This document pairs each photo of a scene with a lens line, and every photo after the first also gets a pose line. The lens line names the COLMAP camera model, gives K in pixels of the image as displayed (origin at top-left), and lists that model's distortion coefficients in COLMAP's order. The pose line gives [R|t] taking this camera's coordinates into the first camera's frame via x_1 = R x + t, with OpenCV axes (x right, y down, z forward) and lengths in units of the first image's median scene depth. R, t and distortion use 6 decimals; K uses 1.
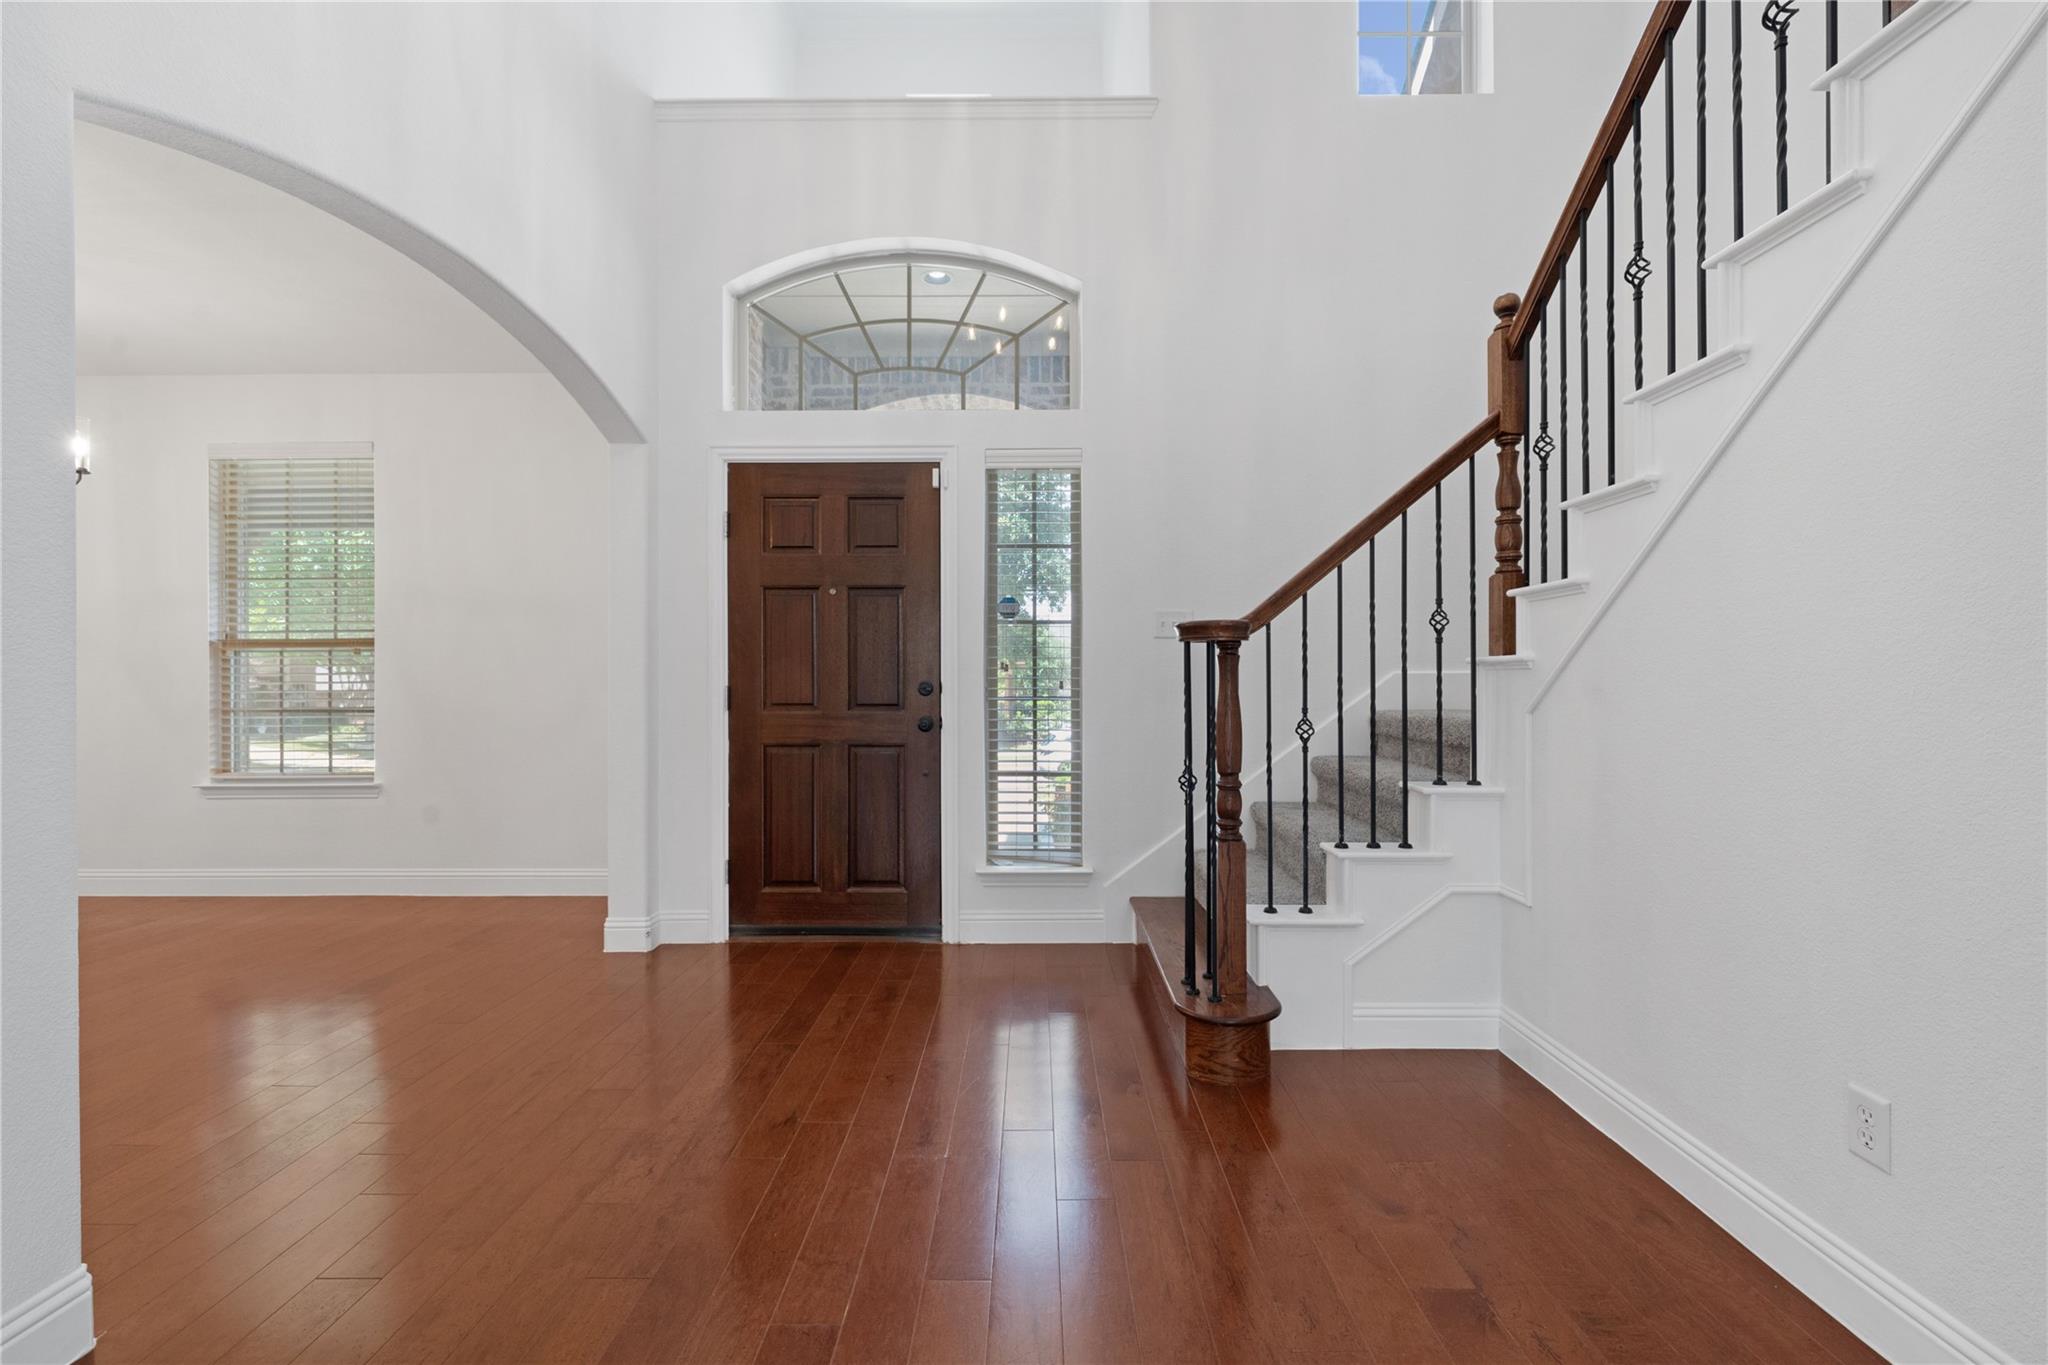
lens RADIAL K [[915.6, 0, 1035.4], [0, 915.6, 687.6], [0, 0, 1]] dist [-0.000331, 0.000130]
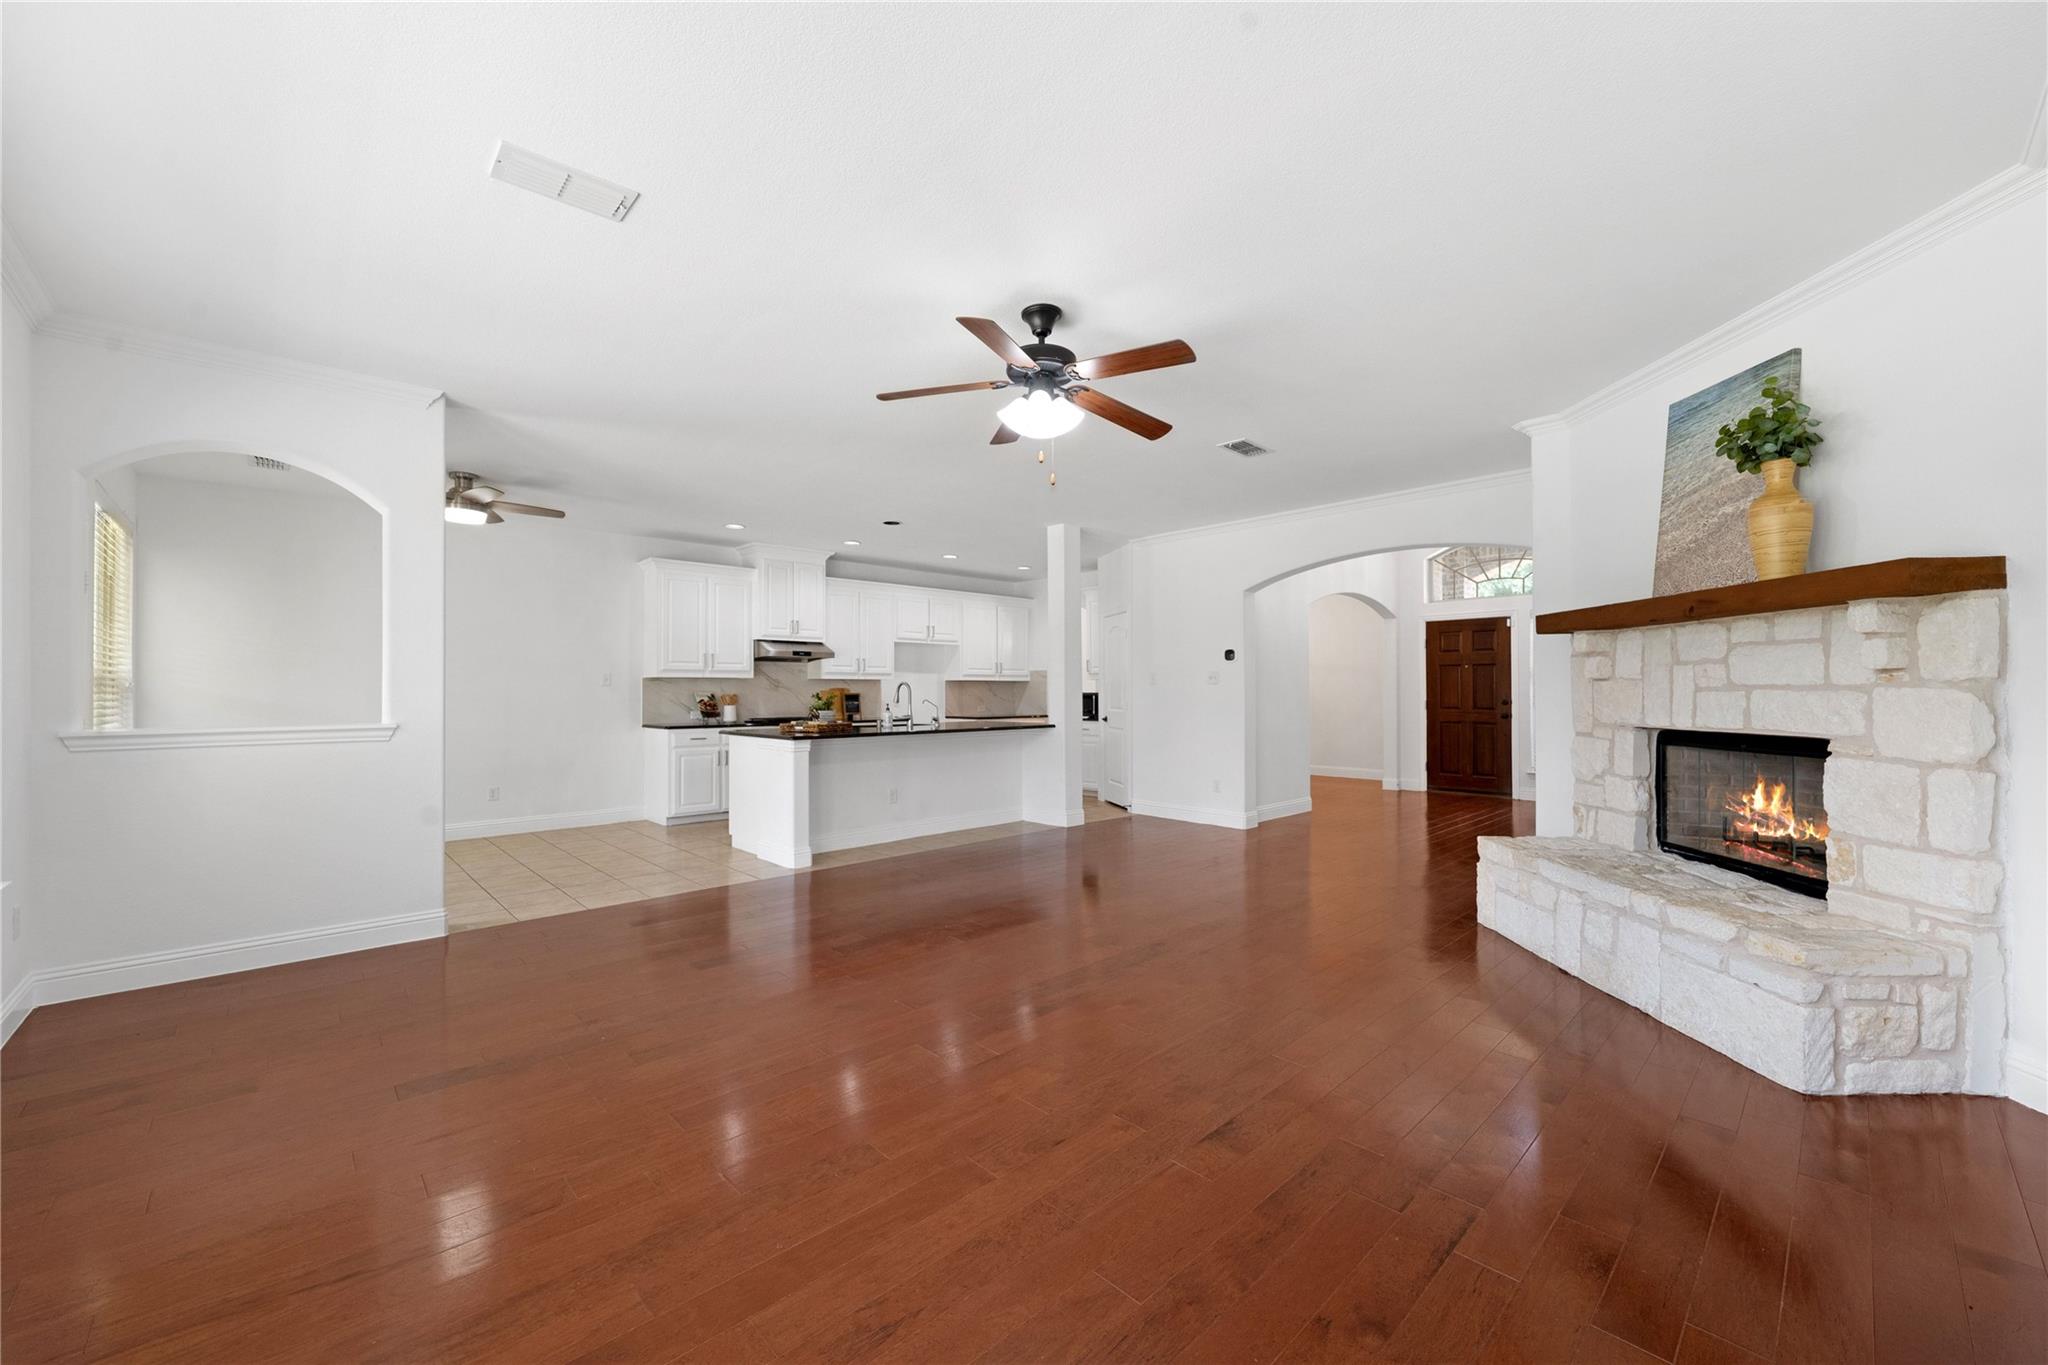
lens RADIAL K [[788.1, 0, 1026.5], [0, 788.1, 692.2], [0, 0, 1]] dist [-0.000963, -0.000006]
pose [[0.687501, -0.002538, -0.726179, 0.824303], [0.002867, 0.999996, -0.000781, -0.042350], [0.726178, -0.001545, 0.687505, -2.217859]]
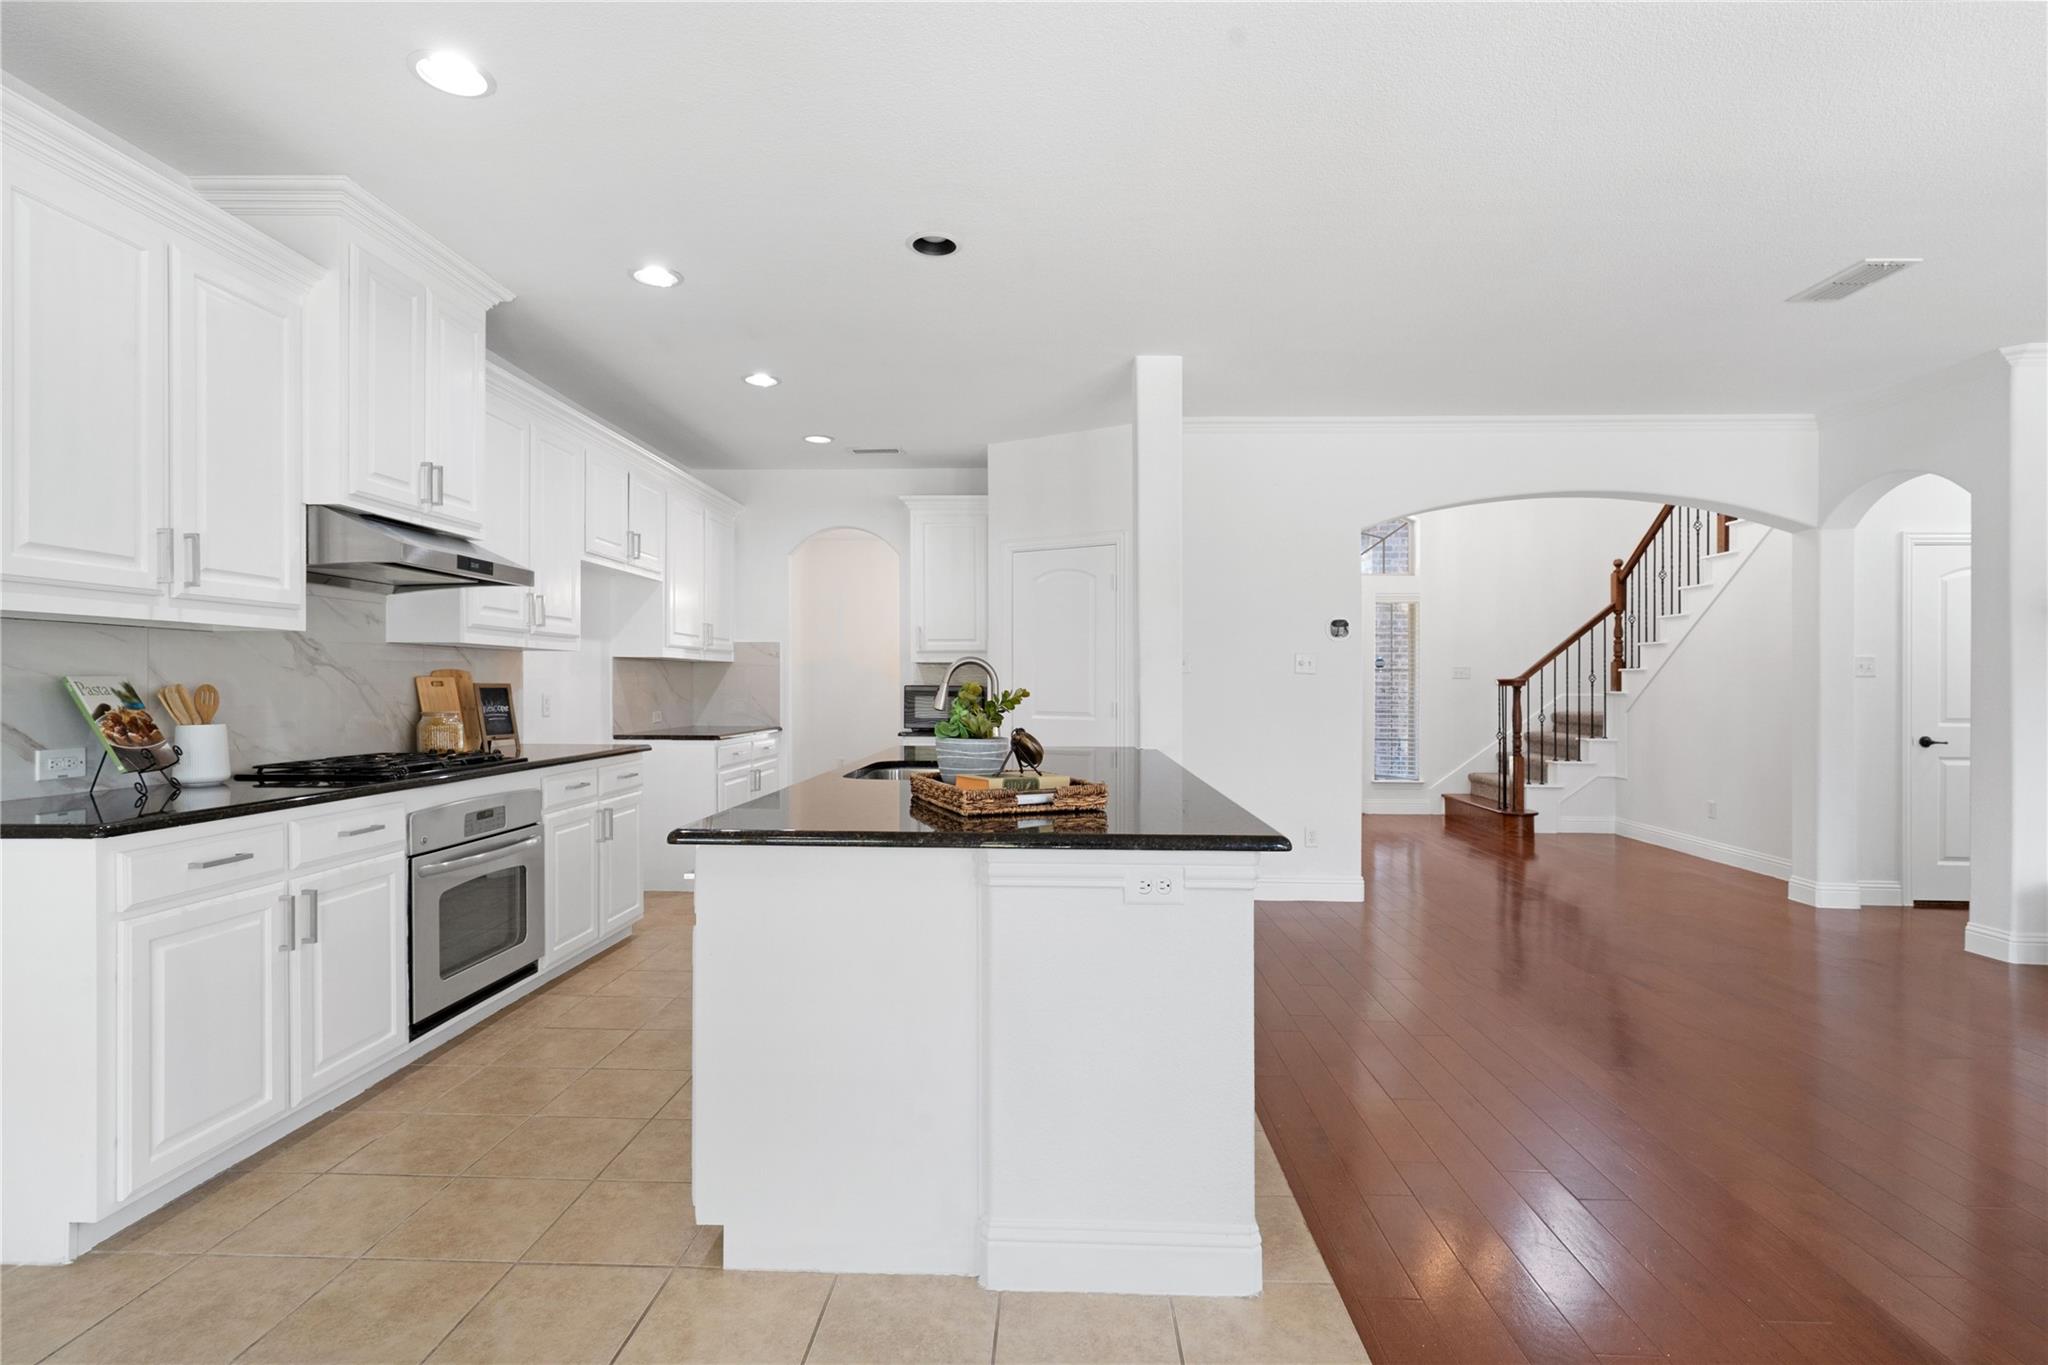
lens RADIAL K [[979.1, 0, 1022.2], [0, 979.1, 687.7], [0, 0, 1]] dist [0.004268, 0.000128]
pose [[0.999154, 0.004791, -0.040837, -1.145932], [-0.004691, 0.999986, 0.002546, -0.044098], [0.040849, -0.002352, 0.999163, -2.007222]]
